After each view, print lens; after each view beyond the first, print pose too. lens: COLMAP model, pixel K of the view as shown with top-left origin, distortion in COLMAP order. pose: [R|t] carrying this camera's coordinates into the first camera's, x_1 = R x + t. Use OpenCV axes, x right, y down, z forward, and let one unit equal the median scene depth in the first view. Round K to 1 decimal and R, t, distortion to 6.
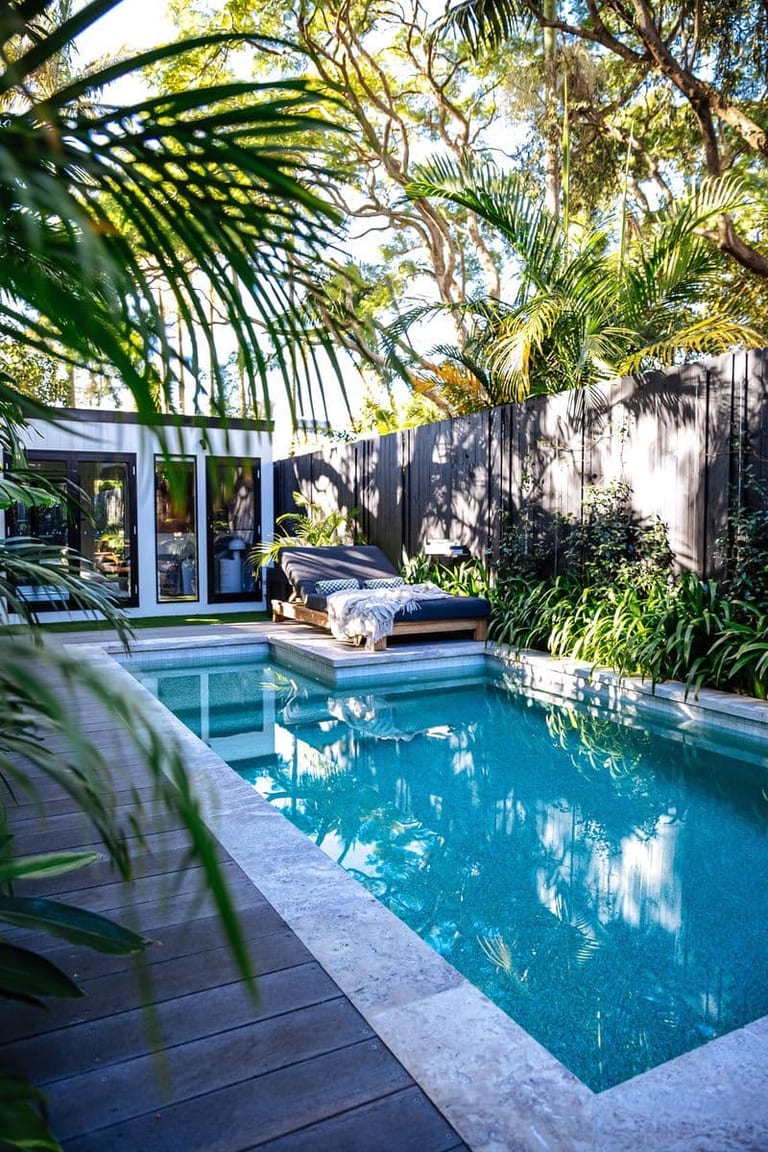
lens RADIAL K [[790.8, 0, 380.1], [0, 790.8, 581.4], [0, 0, 1]] dist [-0.073125, 0.004486]
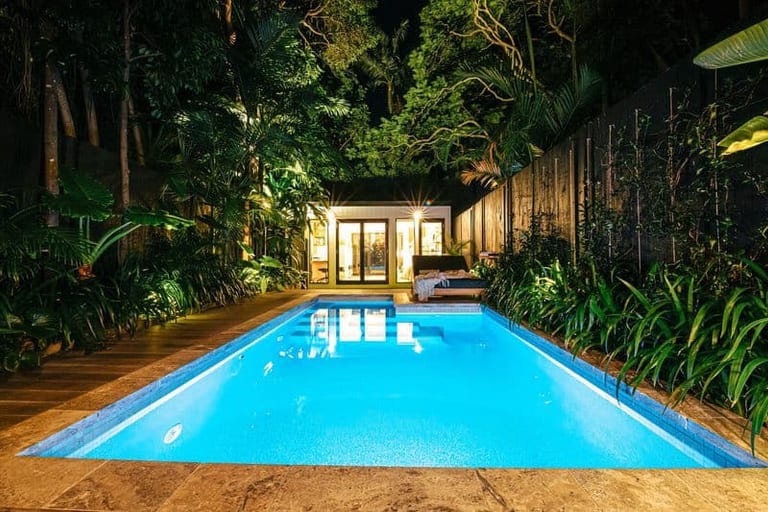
lens RADIAL K [[355.4, 0, 384.0], [0, 355.4, 255.9], [0, 0, 1]] dist [-0.018682, -0.000767]
pose [[0.868909, -0.005930, -0.494936, 0.336754], [-0.030318, 0.997413, -0.065177, 0.028734], [0.494042, 0.071638, 0.866482, 0.126645]]
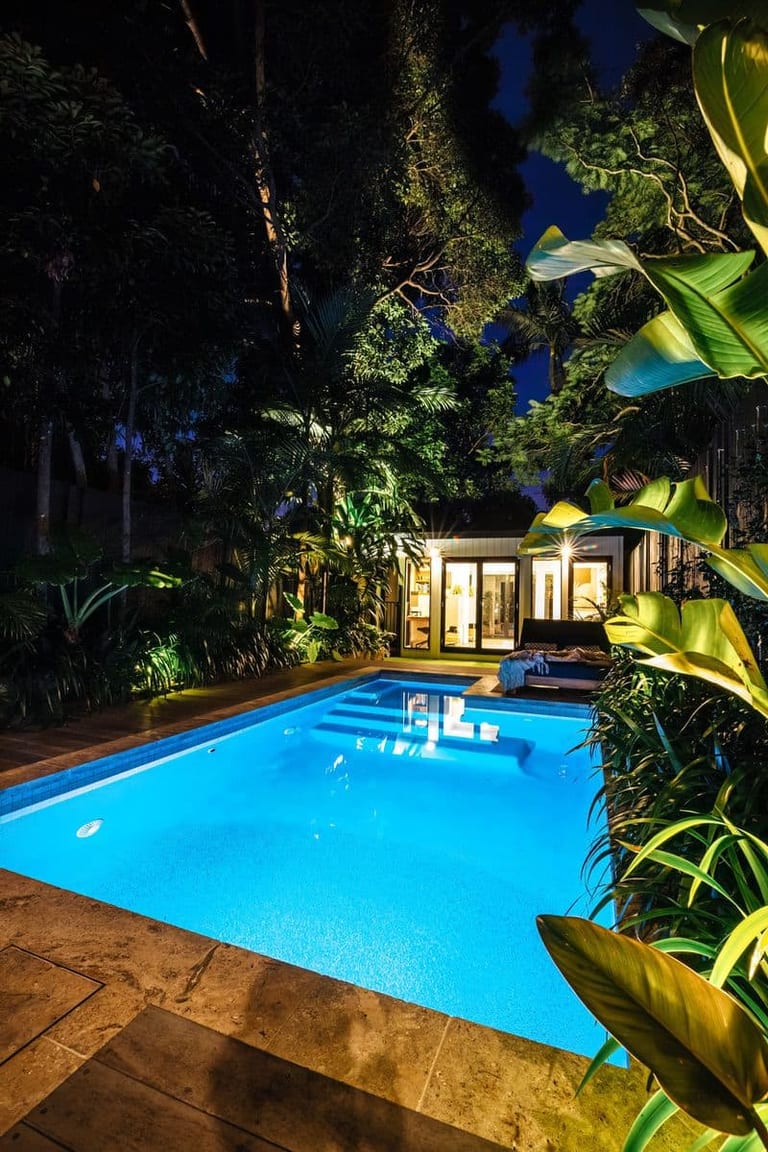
lens RADIAL K [[528.8, 0, 382.2], [0, 528.8, 581.5], [0, 0, 1]] dist [-0.017352, 0.000414]
pose [[0.648124, -0.013503, -0.761415, 0.502287], [-0.076470, 0.993635, -0.082713, -0.012543], [0.757686, 0.111833, 0.642966, 0.211006]]
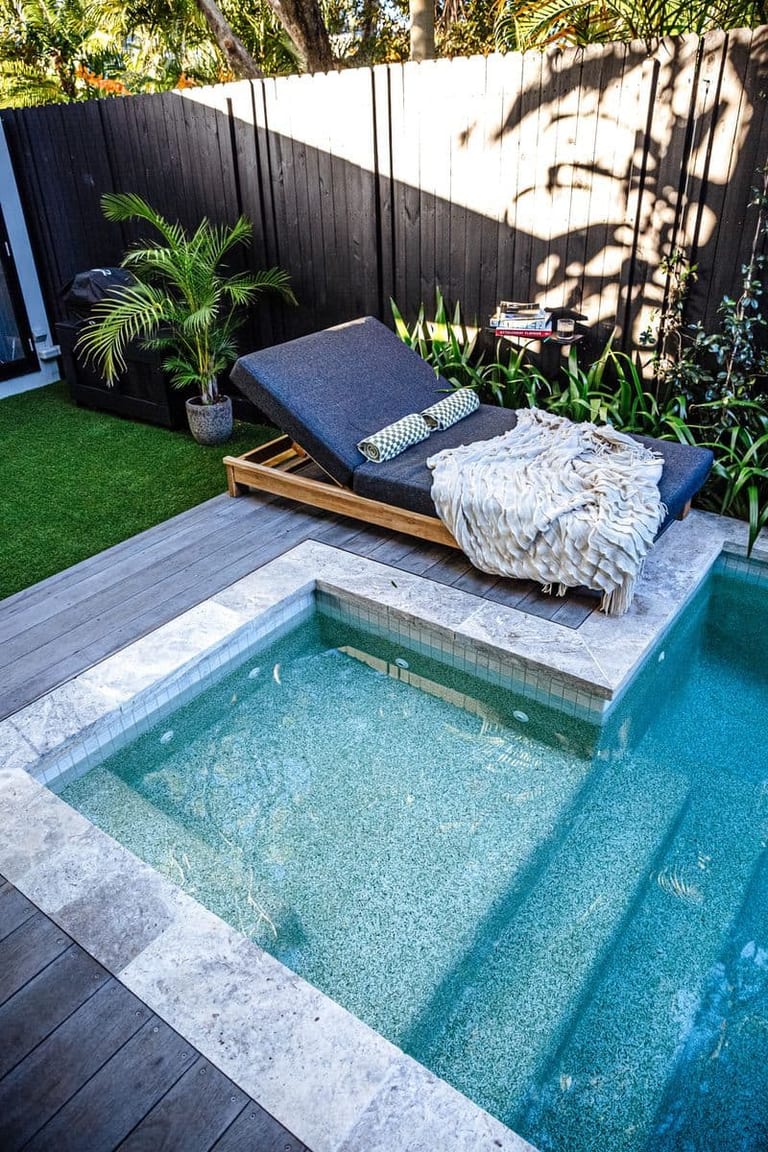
lens RADIAL K [[764.7, 0, 379.5], [0, 764.7, 578.9], [0, 0, 1]] dist [-0.090358, 0.063410]
pose [[0.903979, -0.240983, 0.353199, -0.289889], [0.057806, 0.887342, 0.457474, -0.155654], [-0.423652, -0.393129, 0.816069, 0.603386]]
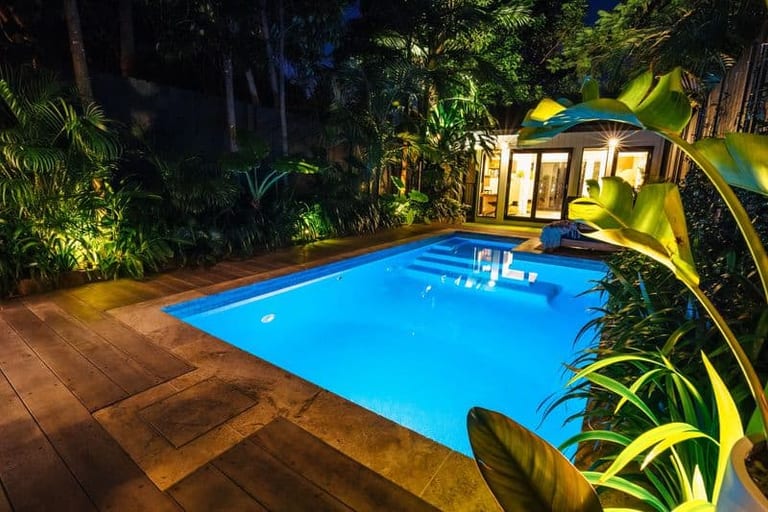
lens RADIAL K [[359.5, 0, 382.0], [0, 359.5, 256.9], [0, 0, 1]] dist [-0.016440, -0.000036]
pose [[0.455968, 0.196331, -0.868071, 0.510439], [-0.086277, 0.980522, 0.176445, -0.015427], [0.885804, -0.005559, 0.464026, 0.237500]]
